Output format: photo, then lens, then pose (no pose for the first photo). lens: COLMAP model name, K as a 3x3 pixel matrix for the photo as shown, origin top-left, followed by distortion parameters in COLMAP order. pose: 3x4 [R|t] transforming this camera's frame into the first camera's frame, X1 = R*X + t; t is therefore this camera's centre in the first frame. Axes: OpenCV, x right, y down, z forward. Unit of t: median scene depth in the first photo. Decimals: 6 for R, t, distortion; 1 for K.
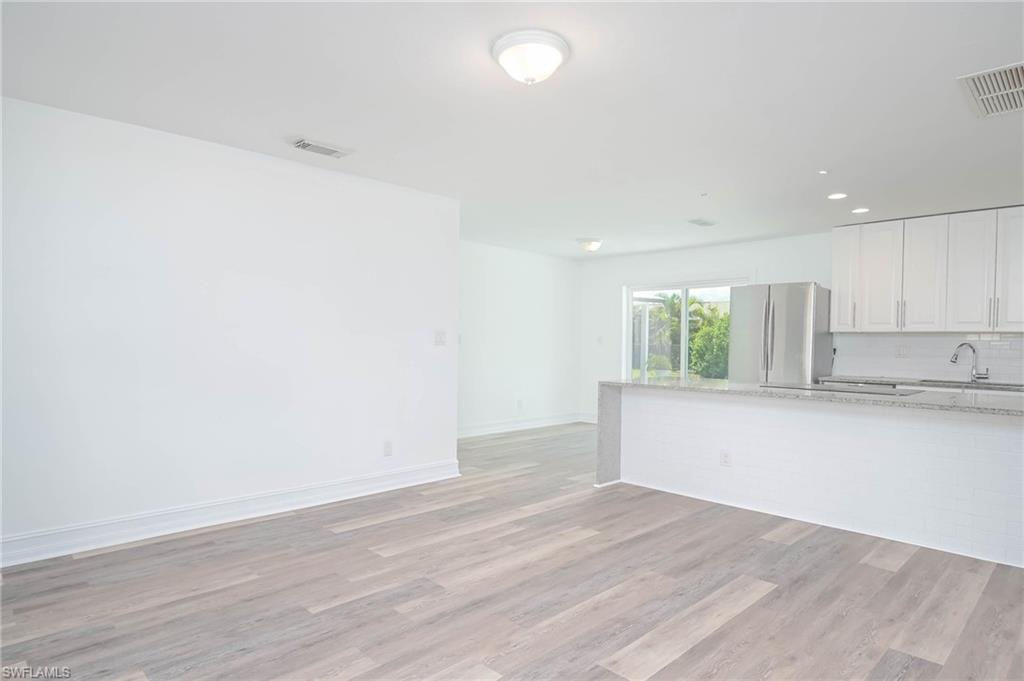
lens RADIAL K [[587.6, 0, 506.0], [0, 587.6, 356.5], [0, 0, 1]] dist [0.016567, -0.014959]
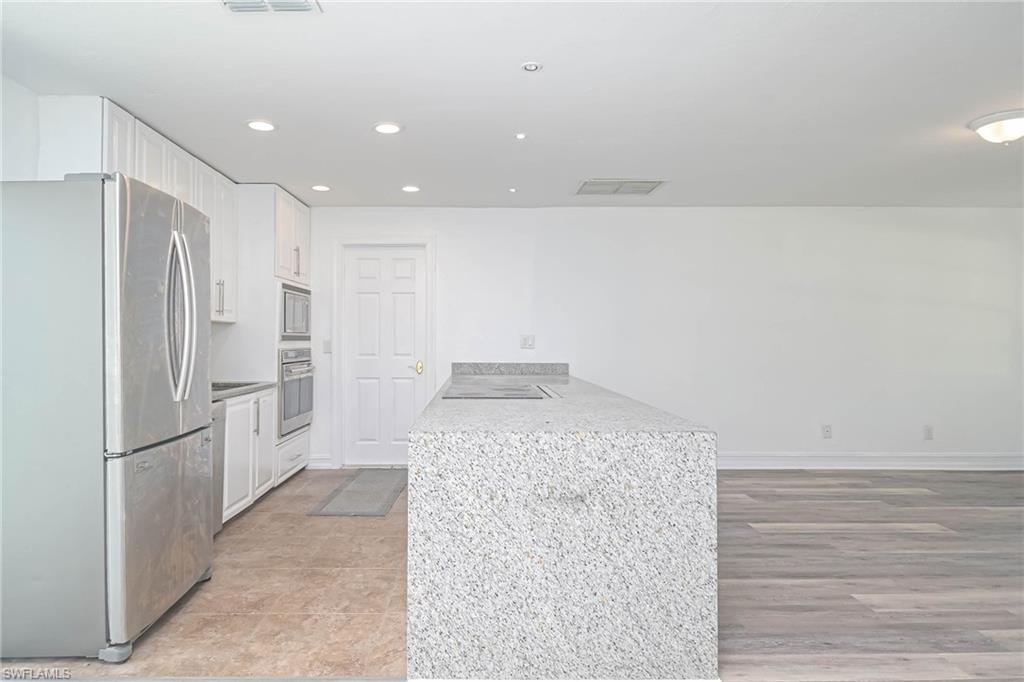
lens RADIAL K [[587.6, 0, 491.7], [0, 587.6, 340.5], [0, 0, 1]] dist [0.016567, -0.014959]
pose [[-0.724733, -0.015463, 0.688856, -0.016027], [0.004532, 0.999620, 0.027207, -0.036574], [-0.689015, 0.022839, -0.724388, 1.416059]]
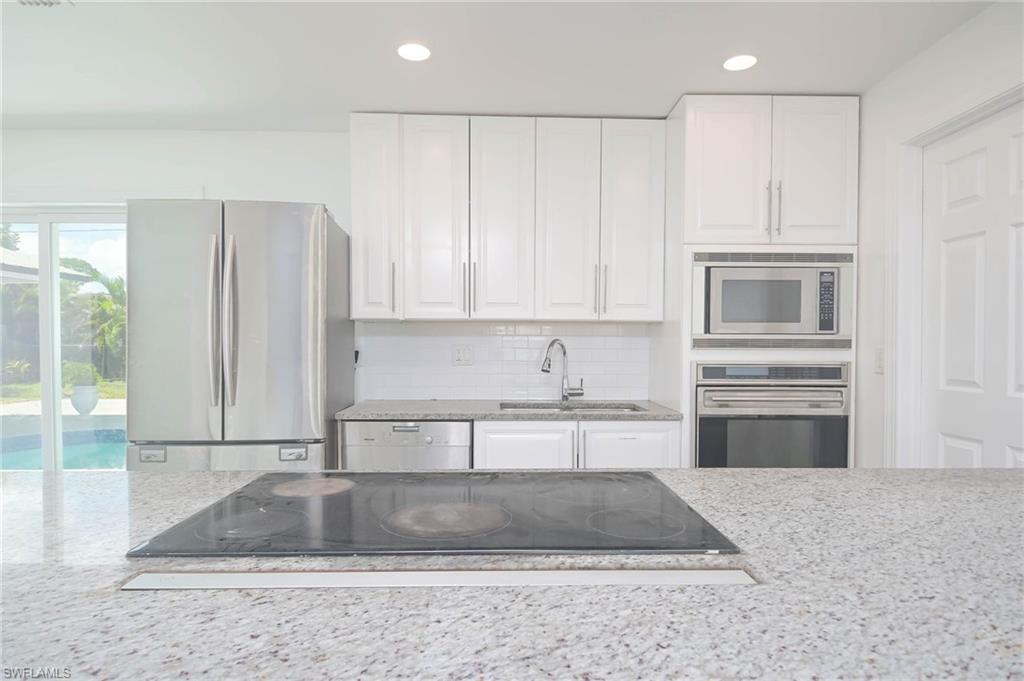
lens RADIAL K [[587.6, 0, 520.9], [0, 587.6, 360.4], [0, 0, 1]] dist [0.016567, -0.014959]
pose [[0.668699, -0.028377, 0.742991, 0.340110], [0.023512, 0.999579, 0.017016, -0.013616], [-0.743161, 0.006091, 0.669085, 0.695843]]
